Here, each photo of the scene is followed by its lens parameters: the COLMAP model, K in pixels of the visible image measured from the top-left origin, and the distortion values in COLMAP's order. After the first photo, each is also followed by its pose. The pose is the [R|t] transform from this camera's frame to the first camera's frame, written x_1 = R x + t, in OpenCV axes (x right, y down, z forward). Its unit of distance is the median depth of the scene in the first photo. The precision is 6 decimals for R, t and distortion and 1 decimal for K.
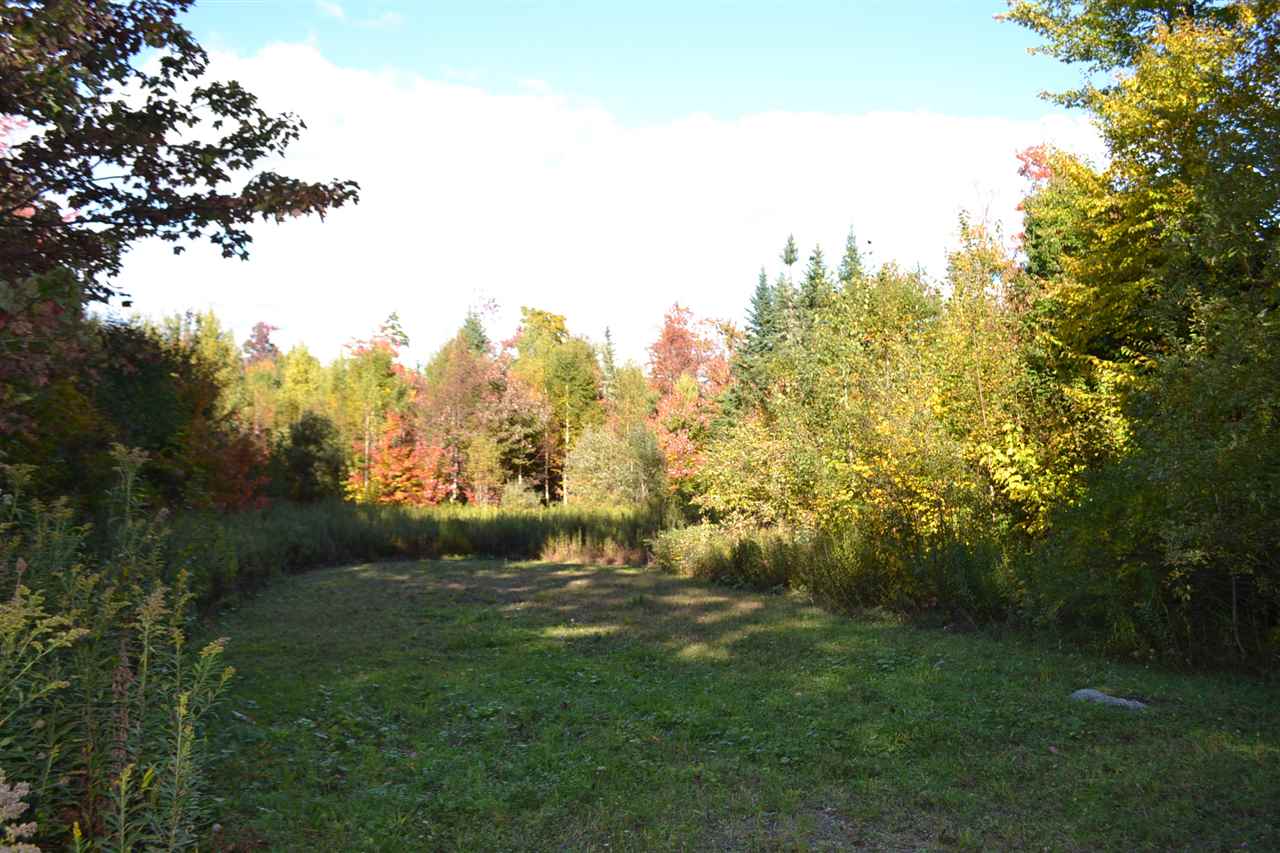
lens RADIAL K [[996.5, 0, 639.7], [0, 996.5, 463.5], [0, 0, 1]] dist [-0.079986, -0.007418]
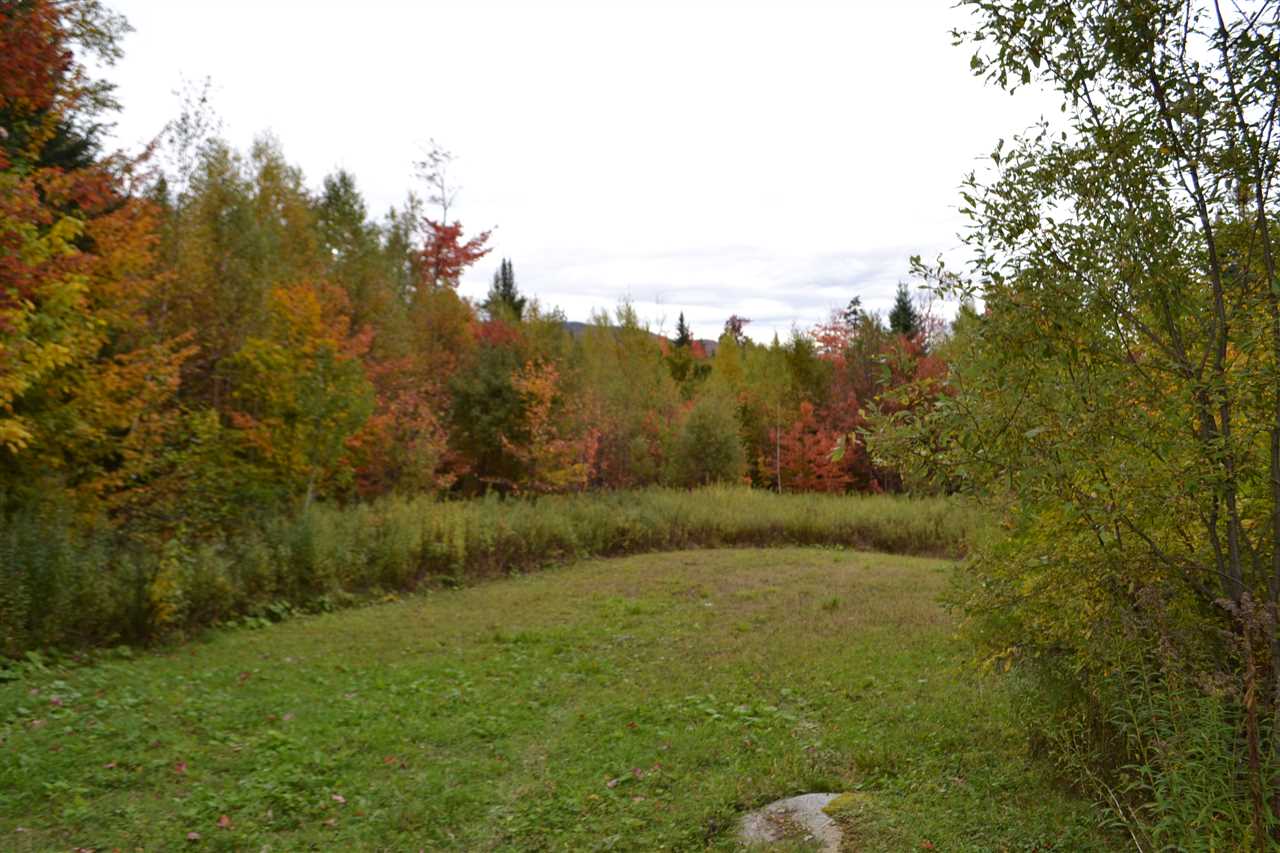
lens RADIAL K [[996.5, 0, 639.7], [0, 996.5, 463.5], [0, 0, 1]] dist [-0.079986, -0.007418]
pose [[0.868584, 0.000154, -0.495542, 0.100614], [0.006022, 0.999923, 0.010866, 0.001839], [0.495506, -0.012422, 0.868516, 0.059193]]
